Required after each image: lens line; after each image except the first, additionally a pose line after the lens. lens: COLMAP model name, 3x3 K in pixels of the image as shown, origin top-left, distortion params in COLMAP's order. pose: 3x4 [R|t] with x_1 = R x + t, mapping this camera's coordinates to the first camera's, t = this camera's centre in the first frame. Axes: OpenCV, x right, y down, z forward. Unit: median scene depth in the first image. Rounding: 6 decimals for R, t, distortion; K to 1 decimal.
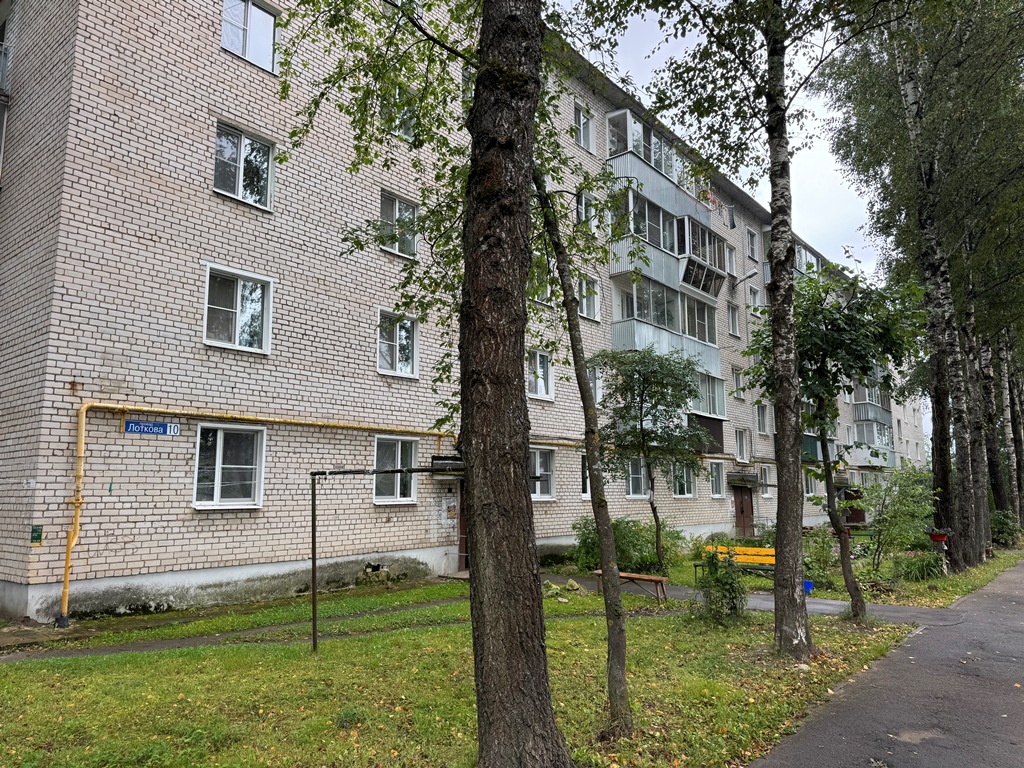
lens RADIAL K [[717.7, 0, 519.3], [0, 717.7, 382.8], [0, 0, 1]] dist [0.165536, -0.333559]
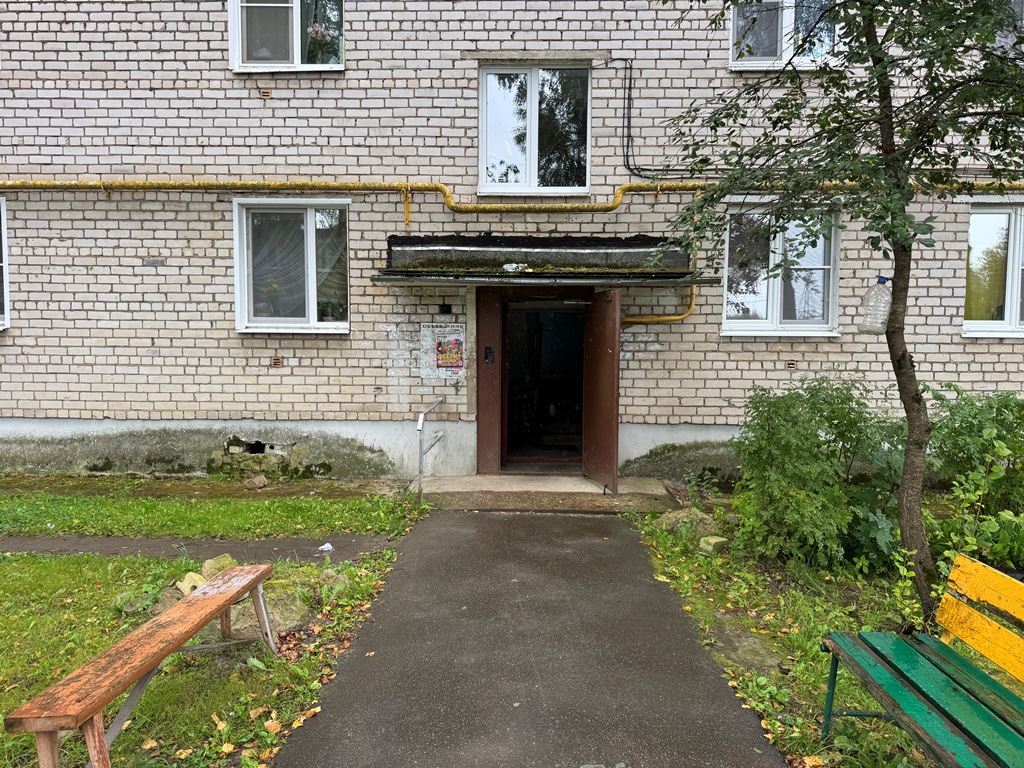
lens RADIAL K [[727.2, 0, 510.7], [0, 727.2, 376.9], [0, 0, 1]] dist [0.033335, -0.035773]
pose [[0.597381, 0.064560, -0.799355, 0.348315], [0.109818, 0.980779, 0.161283, 0.137113], [0.794403, -0.184131, 0.578809, 0.850967]]
